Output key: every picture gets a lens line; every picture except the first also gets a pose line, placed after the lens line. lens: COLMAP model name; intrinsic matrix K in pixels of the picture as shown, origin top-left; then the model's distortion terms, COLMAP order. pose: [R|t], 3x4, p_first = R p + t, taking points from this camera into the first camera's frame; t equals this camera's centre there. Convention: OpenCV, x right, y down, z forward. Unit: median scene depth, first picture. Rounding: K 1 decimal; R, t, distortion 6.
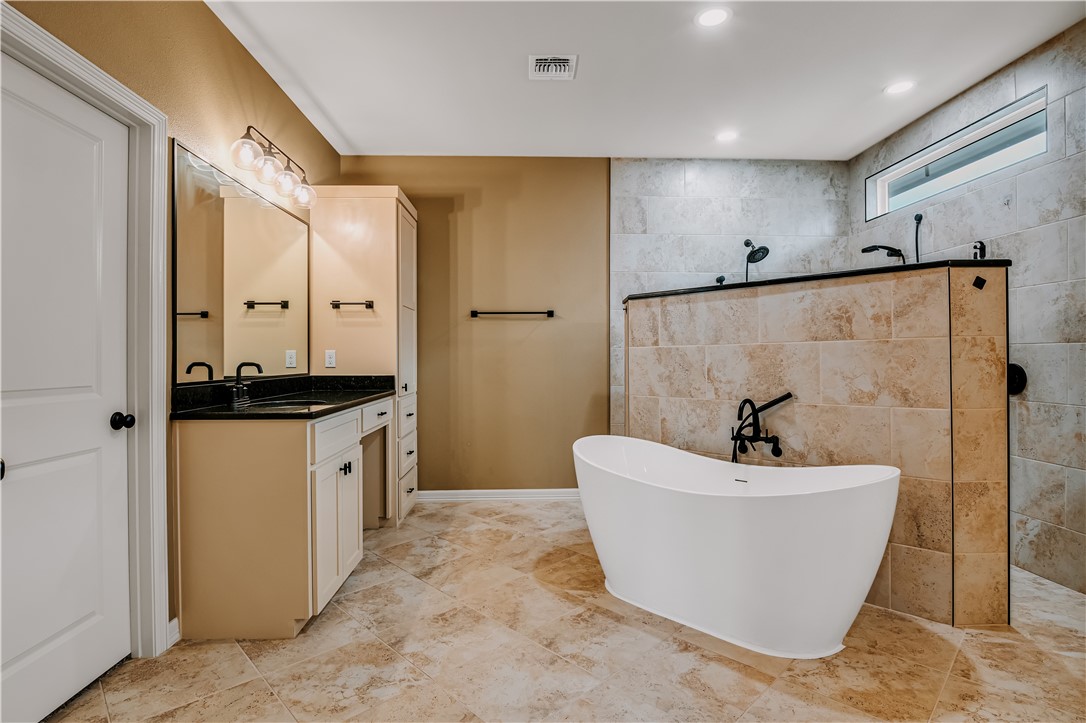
lens RADIAL K [[541.0, 0, 548.9], [0, 541.0, 354.3], [0, 0, 1]] dist [-0.006247, -0.001729]
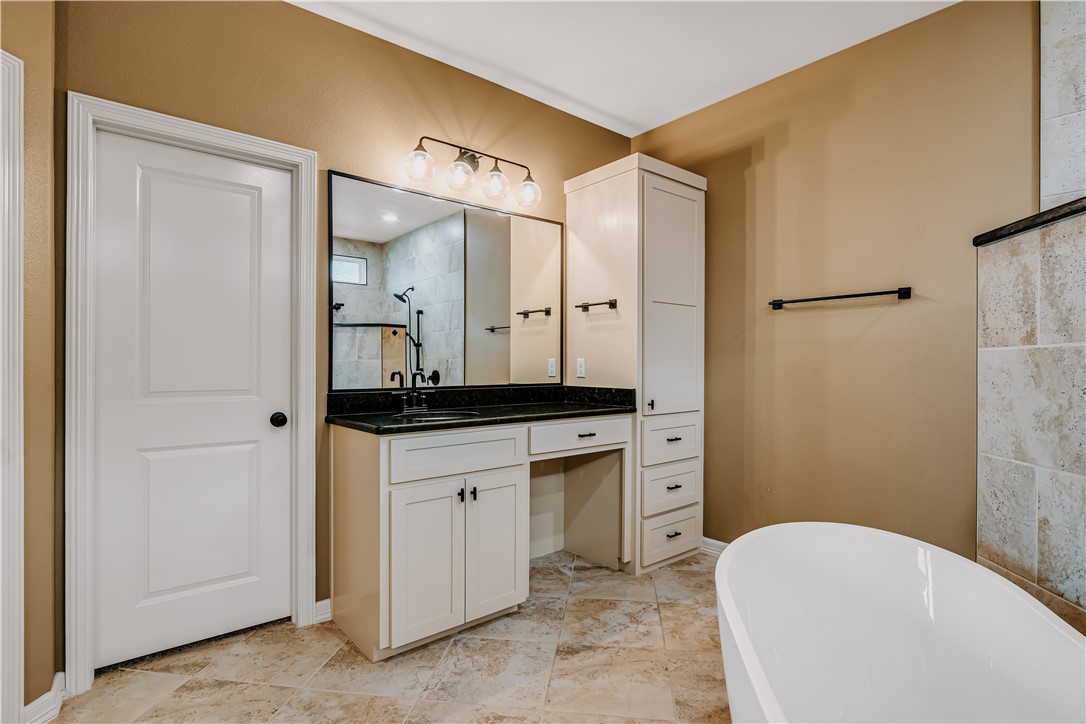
lens RADIAL K [[541.0, 0, 541.0], [0, 541.0, 368.7], [0, 0, 1]] dist [-0.006247, -0.001729]
pose [[0.605240, 0.010158, -0.795978, 0.300654], [0.001448, 0.999903, 0.013862, -0.003065], [0.796042, -0.009542, 0.605166, 0.436587]]
